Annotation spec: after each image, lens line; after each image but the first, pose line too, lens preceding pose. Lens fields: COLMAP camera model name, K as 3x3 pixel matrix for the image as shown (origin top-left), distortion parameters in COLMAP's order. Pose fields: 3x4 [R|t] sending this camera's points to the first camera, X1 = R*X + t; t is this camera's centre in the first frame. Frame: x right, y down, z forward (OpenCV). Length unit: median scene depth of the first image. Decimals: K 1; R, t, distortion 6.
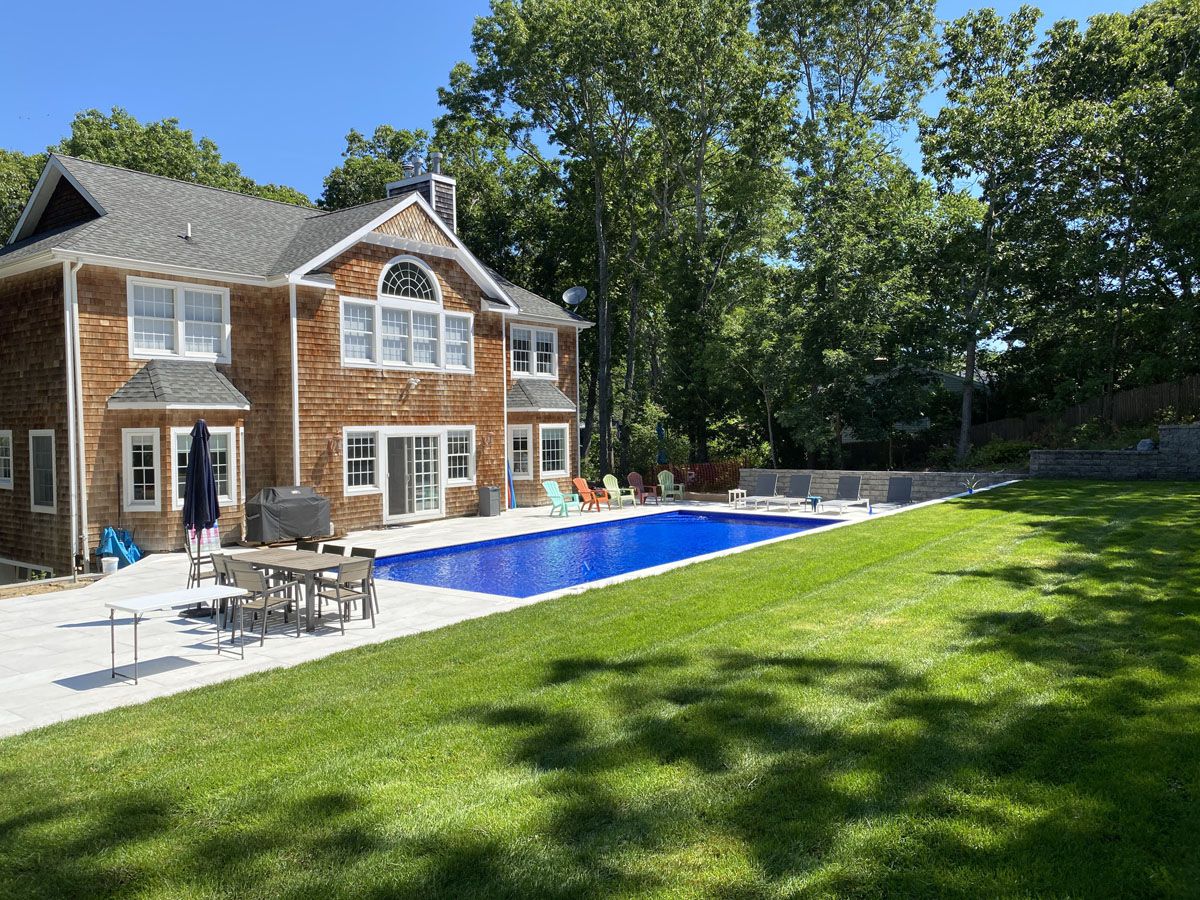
lens RADIAL K [[913.0, 0, 593.3], [0, 913.0, 450.2], [0, 0, 1]] dist [0.025718, -0.025448]
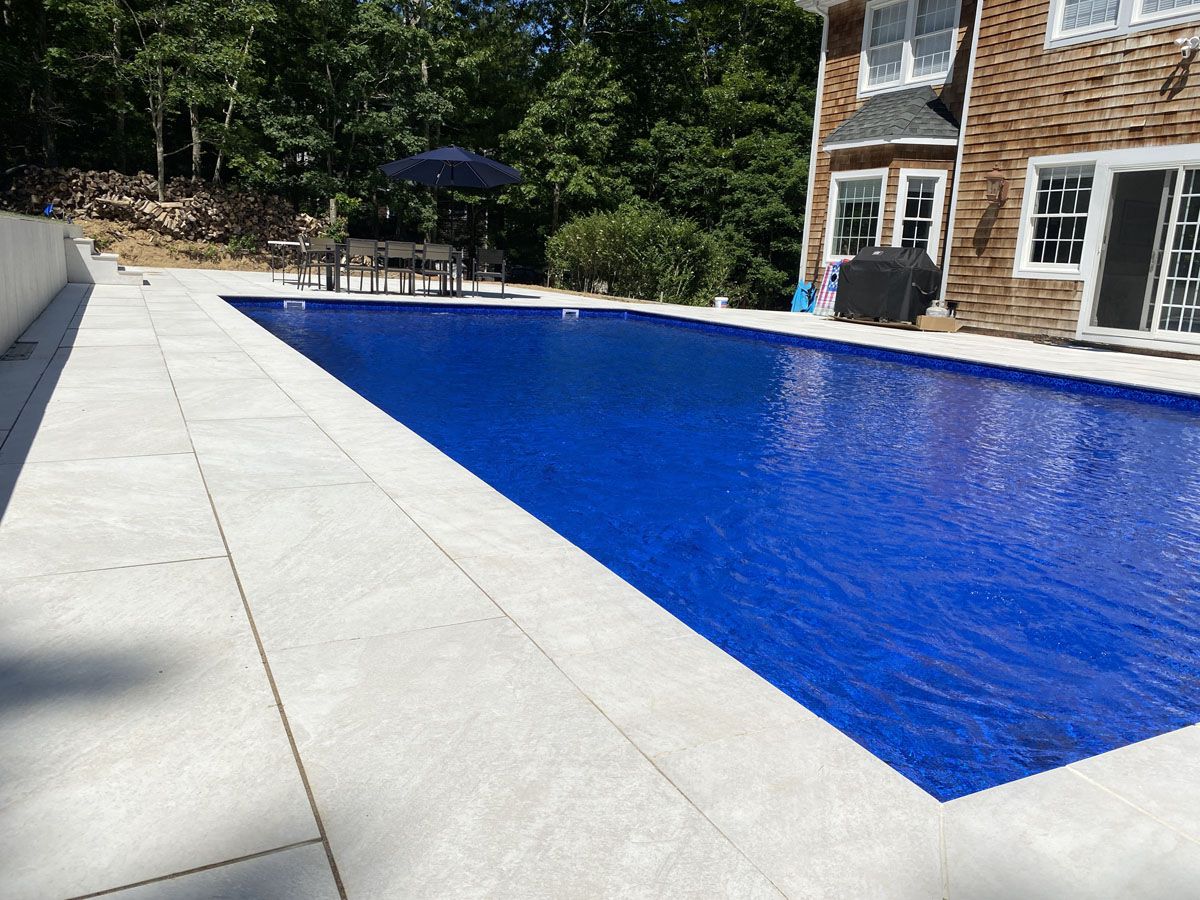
lens RADIAL K [[913.0, 0, 607.5], [0, 913.0, 441.7], [0, 0, 1]] dist [0.025718, -0.025448]
pose [[-0.418610, 0.167899, -0.892511, 0.385105], [-0.075137, 0.972990, 0.218279, 0.042242], [0.905053, 0.158434, -0.394688, 0.972264]]
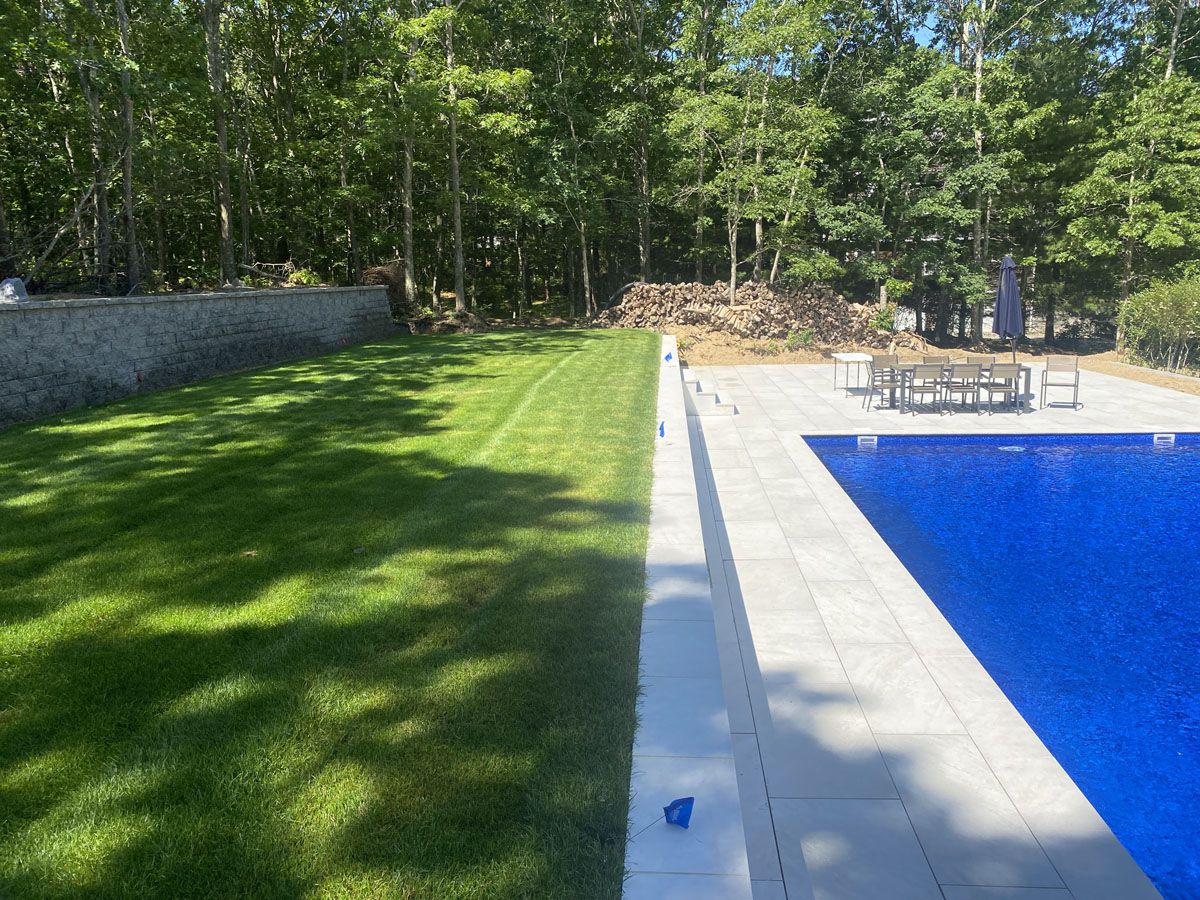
lens RADIAL K [[913.0, 0, 586.3], [0, 913.0, 438.0], [0, 0, 1]] dist [0.025718, -0.025448]
pose [[-0.840005, 0.126766, -0.527563, 0.426739], [0.018655, 0.978497, 0.205415, -0.031169], [0.542259, 0.162708, -0.824307, 0.964075]]
